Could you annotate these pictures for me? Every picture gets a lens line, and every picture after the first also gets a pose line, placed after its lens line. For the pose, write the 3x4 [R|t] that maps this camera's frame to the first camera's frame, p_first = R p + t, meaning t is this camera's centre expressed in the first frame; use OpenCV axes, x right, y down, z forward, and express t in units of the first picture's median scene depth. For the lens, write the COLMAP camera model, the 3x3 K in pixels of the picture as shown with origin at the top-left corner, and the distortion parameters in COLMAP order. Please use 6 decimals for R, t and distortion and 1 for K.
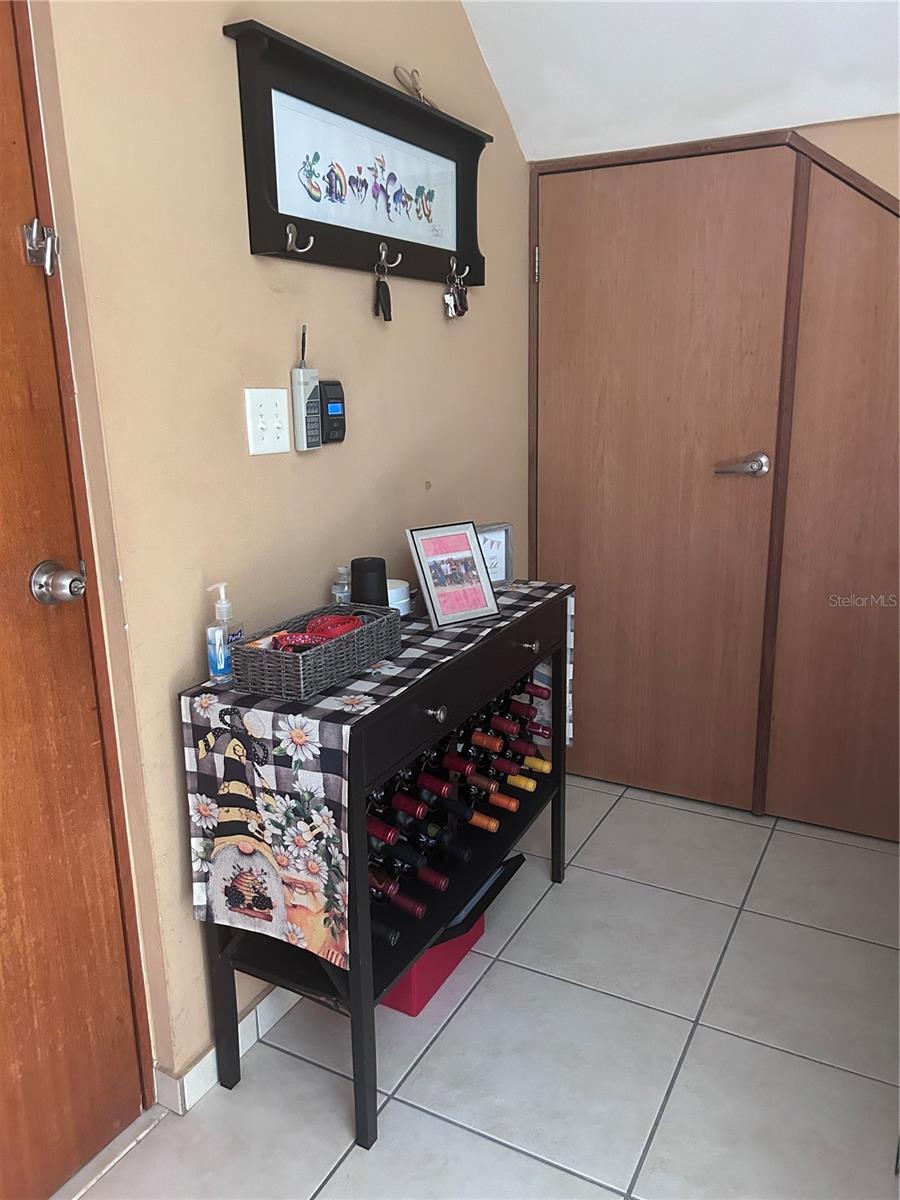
lens RADIAL K [[909.7, 0, 484.9], [0, 909.7, 604.6], [0, 0, 1]] dist [0.143029, -0.234297]
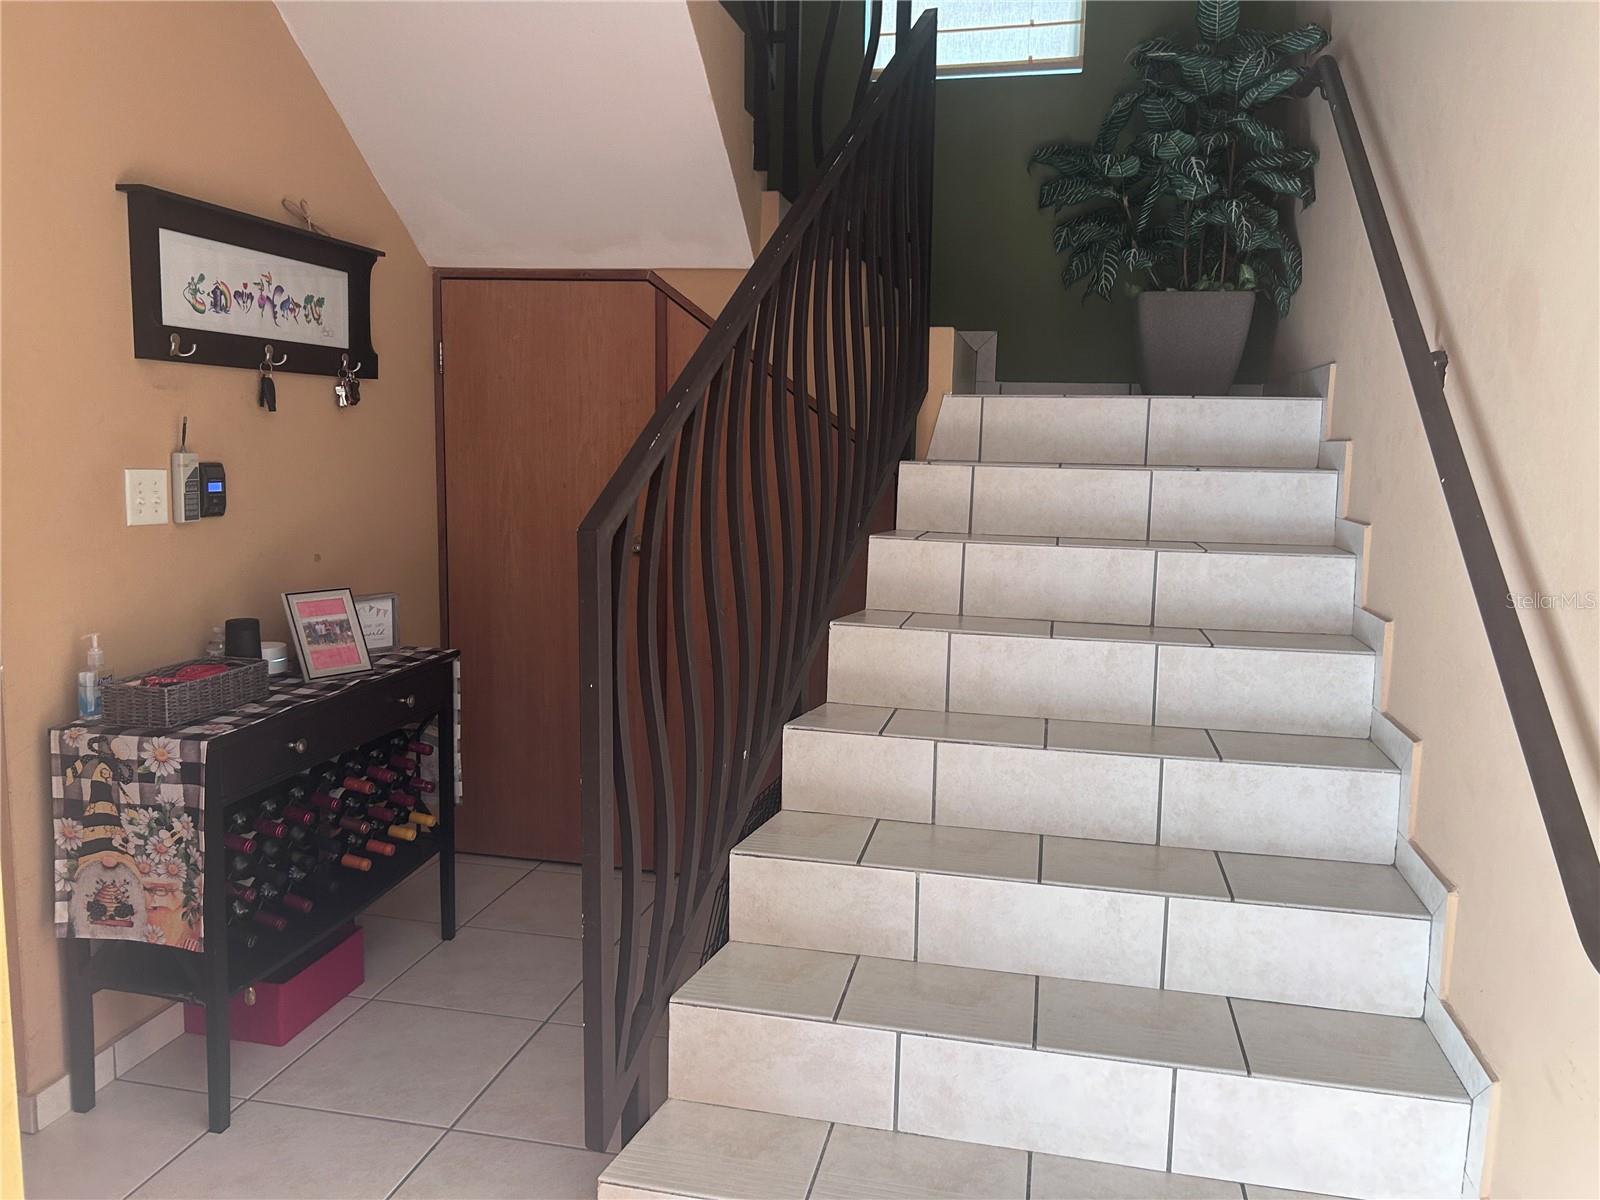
lens RADIAL K [[1203.5, 0, 821.6], [0, 1203.5, 603.2], [0, 0, 1]] dist [0.062415, -0.041958]
pose [[0.965458, 0.004217, 0.260523, 0.173683], [0.024323, 0.994044, -0.106227, 0.109344], [-0.259420, 0.108895, 0.959606, -0.638278]]
